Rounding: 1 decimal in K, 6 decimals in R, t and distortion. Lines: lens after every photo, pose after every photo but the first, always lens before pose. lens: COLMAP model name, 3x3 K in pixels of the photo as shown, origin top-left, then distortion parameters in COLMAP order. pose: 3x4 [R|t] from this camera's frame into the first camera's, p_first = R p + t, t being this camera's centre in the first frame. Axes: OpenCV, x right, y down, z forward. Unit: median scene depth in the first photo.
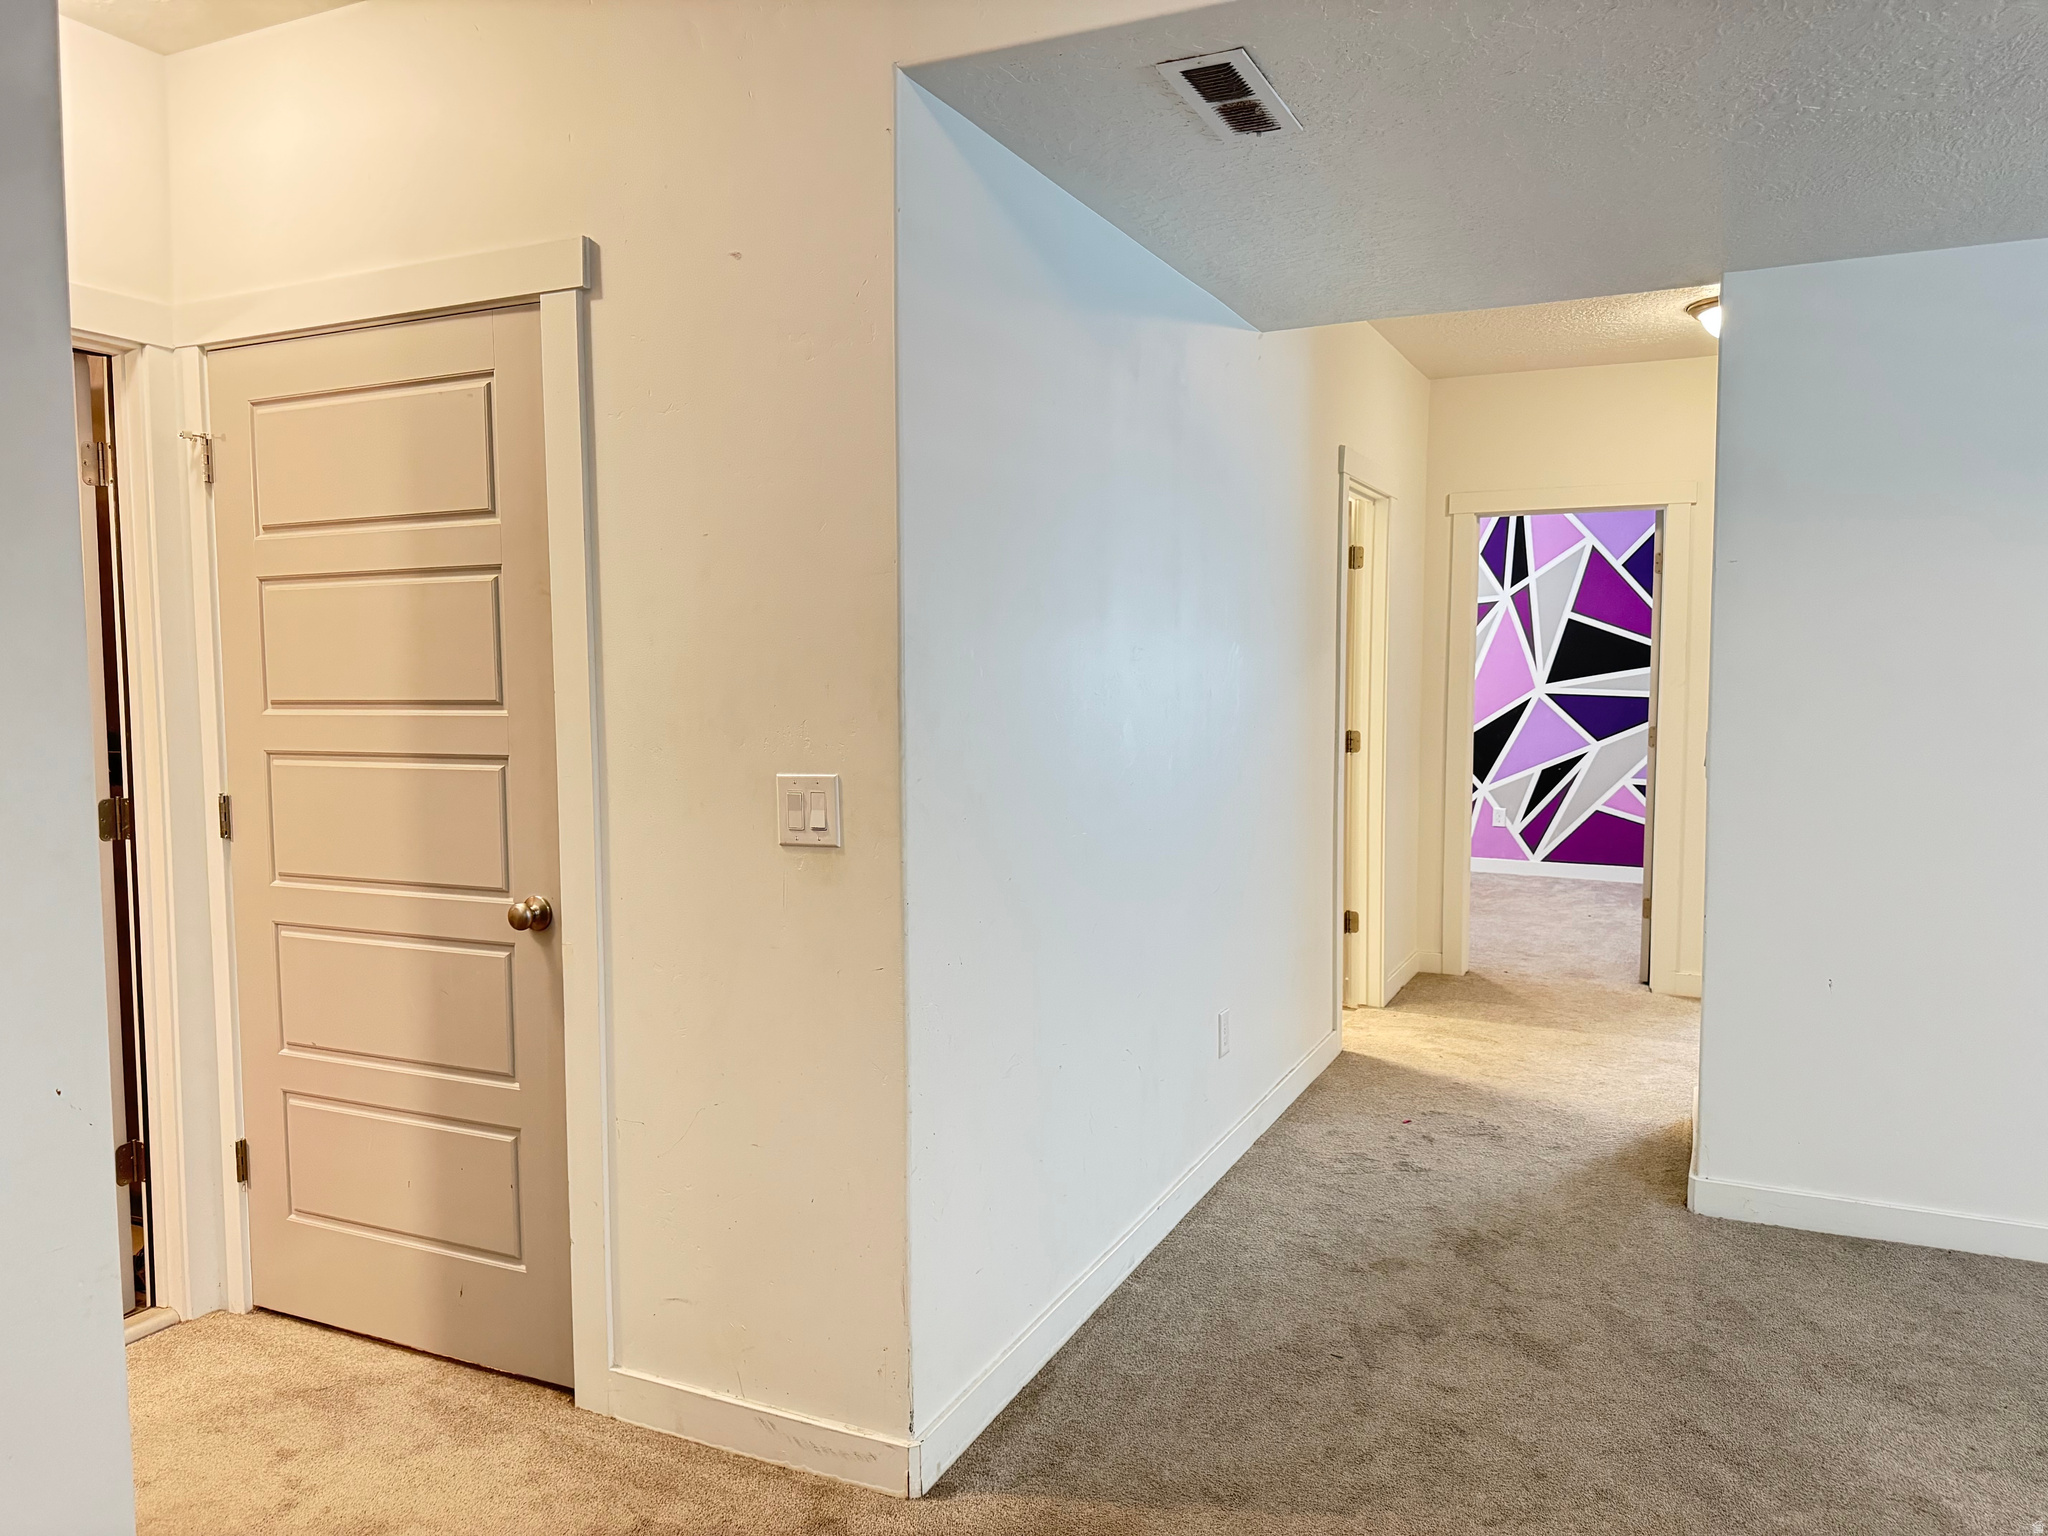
lens RADIAL K [[1462.4, 0, 1024.0], [0, 1462.4, 768.0], [0, 0, 1]] dist [0.059230, -0.070985]
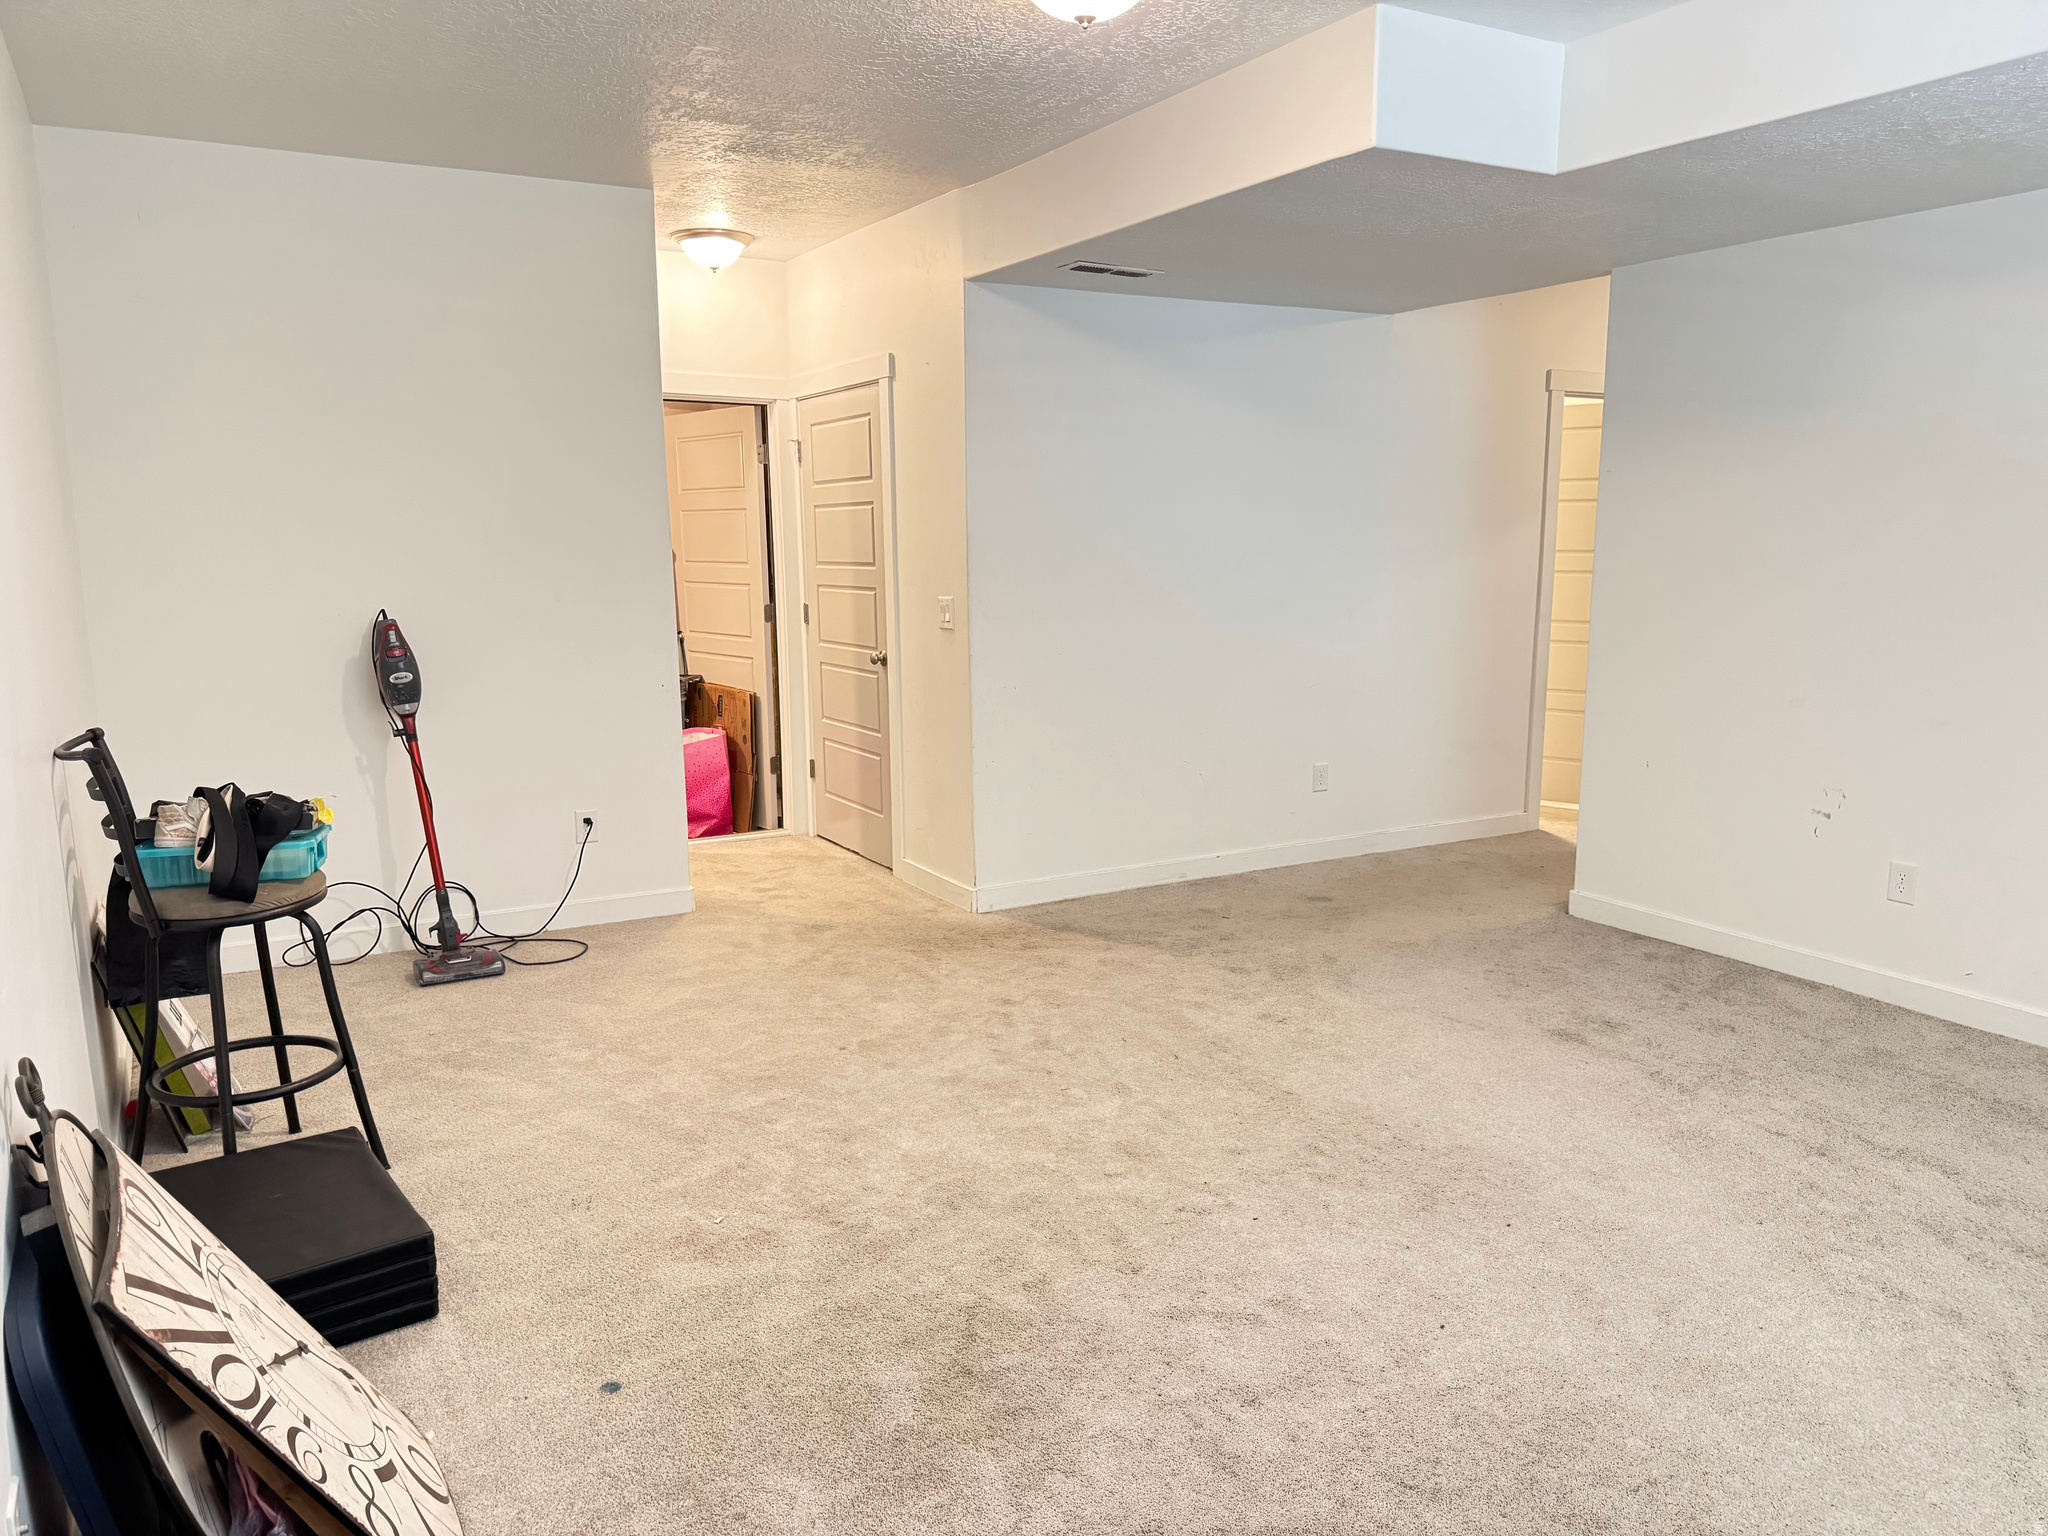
lens RADIAL K [[1427.1, 0, 1020.3], [0, 1427.1, 825.8], [0, 0, 1]] dist [0.001243, -0.000140]
pose [[0.819014, 0.113759, -0.562383, 1.042372], [-0.032117, 0.987701, 0.153020, 0.009910], [0.572873, -0.107264, 0.812595, -0.644479]]
